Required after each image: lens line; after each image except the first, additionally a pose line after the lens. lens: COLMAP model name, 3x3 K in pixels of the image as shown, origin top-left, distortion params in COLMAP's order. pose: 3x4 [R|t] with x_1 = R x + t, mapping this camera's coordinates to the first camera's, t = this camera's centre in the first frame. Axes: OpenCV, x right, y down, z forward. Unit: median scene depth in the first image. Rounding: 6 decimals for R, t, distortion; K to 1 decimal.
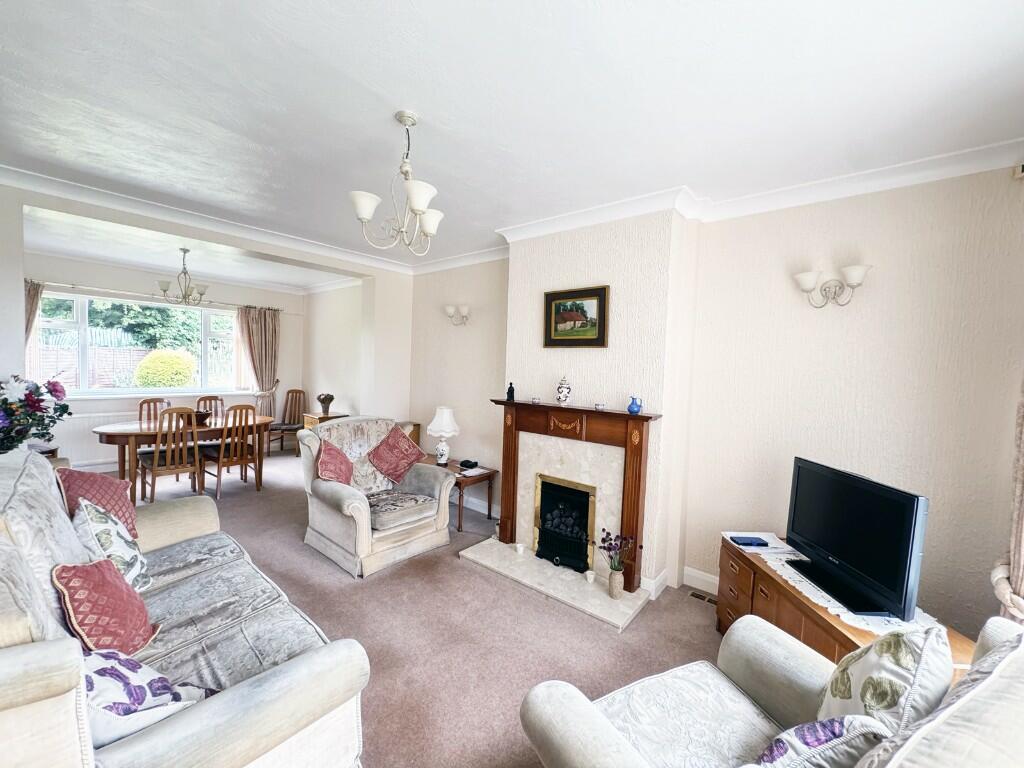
lens RADIAL K [[409.0, 0, 512.5], [0, 409.0, 382.8], [0, 0, 1]] dist [0.001389, 0.000274]
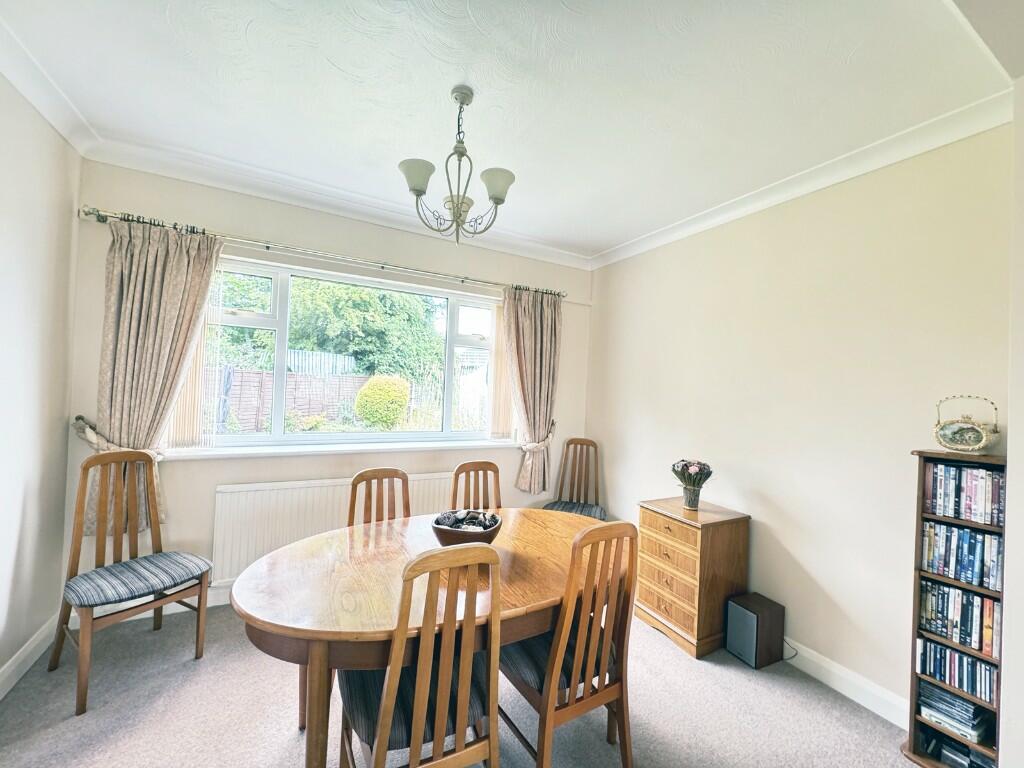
lens RADIAL K [[409.0, 0, 512.0], [0, 409.0, 378.6], [0, 0, 1]] dist [0.001389, 0.000274]
pose [[0.927125, -0.006887, -0.374690, -0.216710], [-0.023351, 0.996827, -0.076102, -0.010148], [0.374025, 0.079305, 0.924022, 0.240448]]
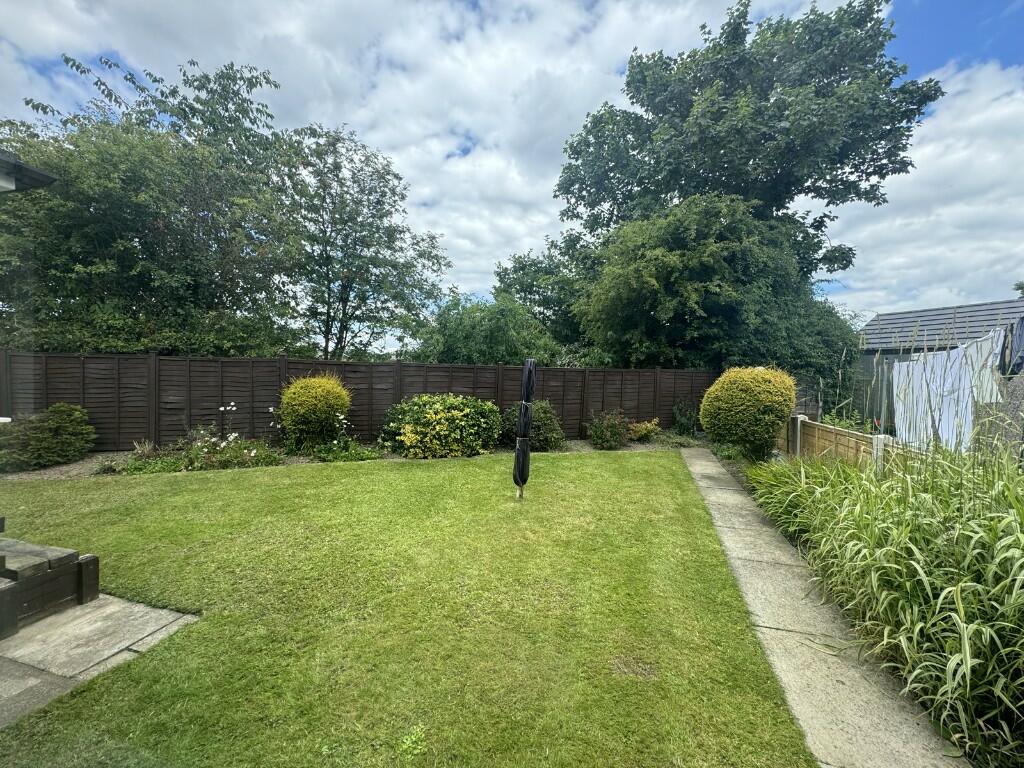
lens RADIAL K [[409.0, 0, 511.9], [0, 409.0, 382.6], [0, 0, 1]] dist [0.001389, 0.000274]
pose [[0.406638, -0.013679, -0.913487, -0.405050], [-0.043432, 0.998468, -0.034285, -0.022845], [0.912557, 0.053616, 0.405421, 0.418372]]
